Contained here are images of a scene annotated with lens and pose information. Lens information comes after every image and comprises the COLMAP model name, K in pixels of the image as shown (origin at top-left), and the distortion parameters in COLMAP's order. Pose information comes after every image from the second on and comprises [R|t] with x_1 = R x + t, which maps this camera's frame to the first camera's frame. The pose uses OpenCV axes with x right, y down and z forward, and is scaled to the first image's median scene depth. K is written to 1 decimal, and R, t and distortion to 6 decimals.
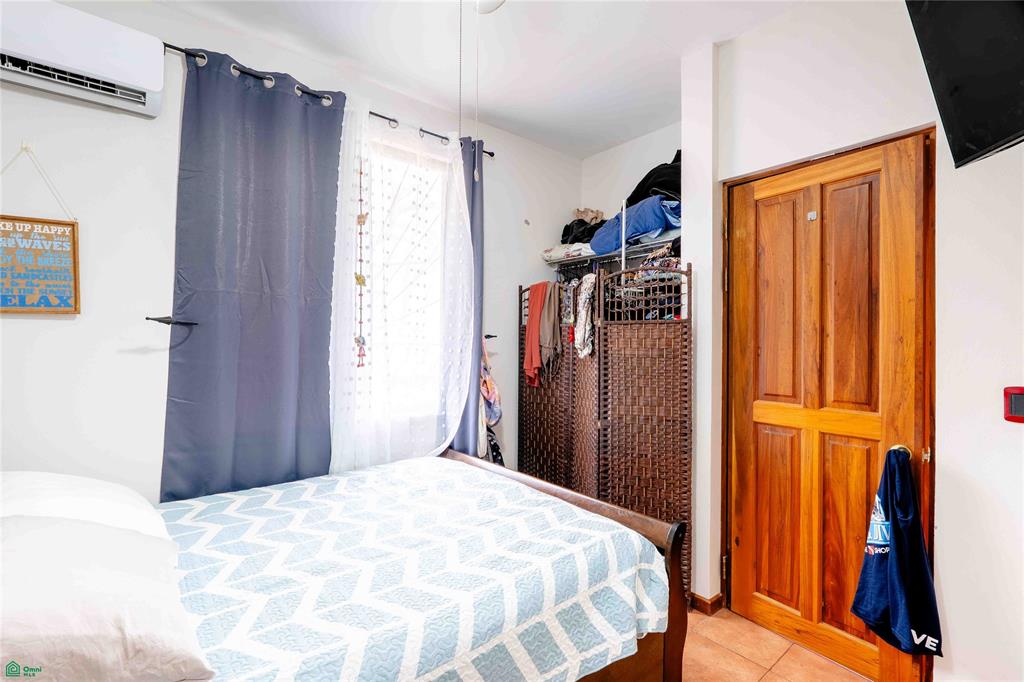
lens RADIAL K [[466.1, 0, 509.6], [0, 466.1, 339.5], [0, 0, 1]] dist [-0.008435, 0.000375]
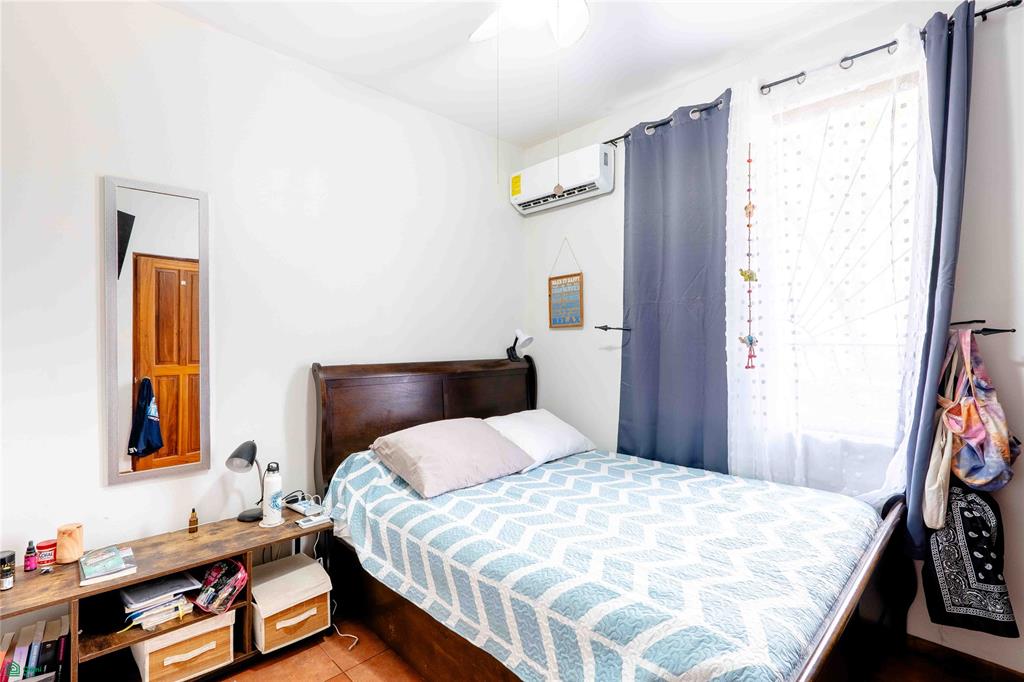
lens RADIAL K [[481.9, 0, 518.6], [0, 481.9, 336.5], [0, 0, 1]] dist [-0.002279, -0.000016]
pose [[0.084144, -0.016640, -0.996315, 0.742119], [0.006259, 0.999850, -0.016171, 0.009299], [0.996434, -0.004875, 0.084235, 0.565343]]
